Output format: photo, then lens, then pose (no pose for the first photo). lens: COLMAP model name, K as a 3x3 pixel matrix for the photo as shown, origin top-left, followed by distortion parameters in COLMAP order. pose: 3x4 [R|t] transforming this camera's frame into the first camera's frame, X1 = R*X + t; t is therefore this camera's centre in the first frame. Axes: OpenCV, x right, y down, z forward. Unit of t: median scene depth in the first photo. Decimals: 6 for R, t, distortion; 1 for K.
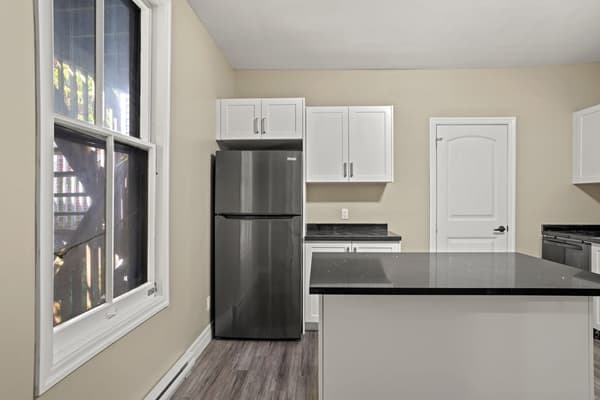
lens RADIAL K [[348.7, 0, 298.6], [0, 348.7, 204.3], [0, 0, 1]] dist [-0.037541, 0.010106]
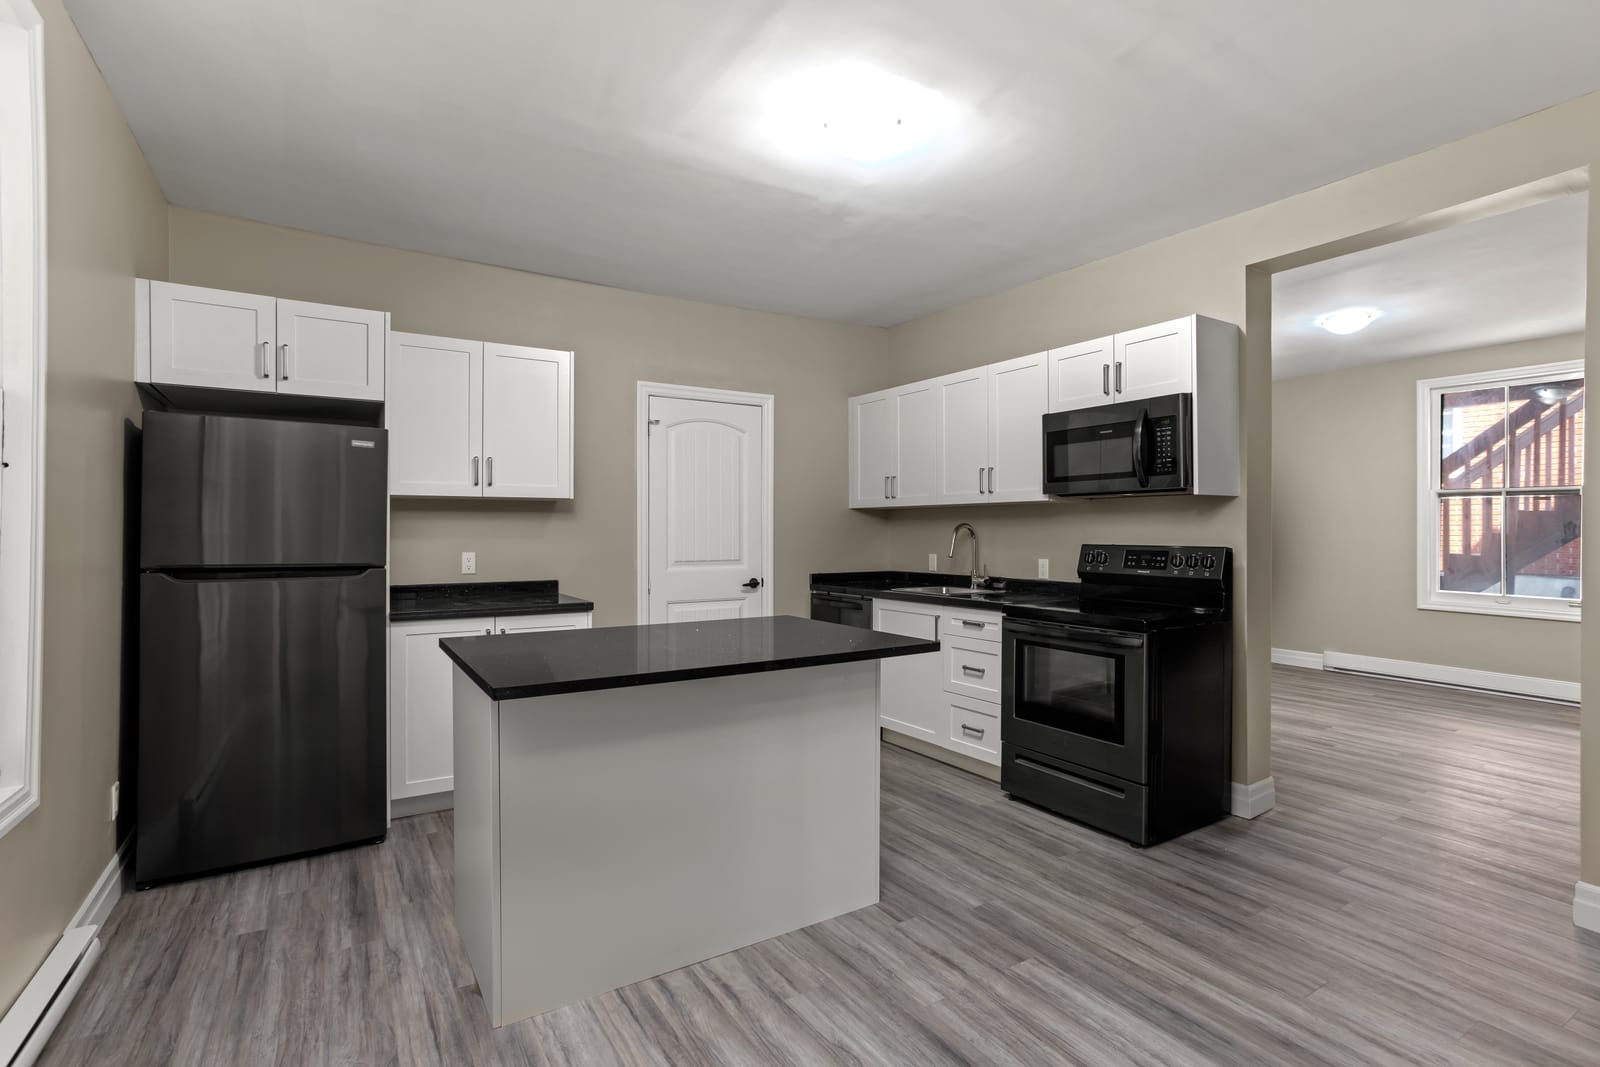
lens RADIAL K [[765.3, 0, 795.8], [0, 765.3, 527.5], [0, 0, 1]] dist [-0.004521, 0.001990]
pose [[0.817479, 0.004407, 0.575941, -0.117841], [0.005916, 0.999854, -0.016048, -0.001207], [-0.575928, 0.016526, 0.817333, -0.126487]]
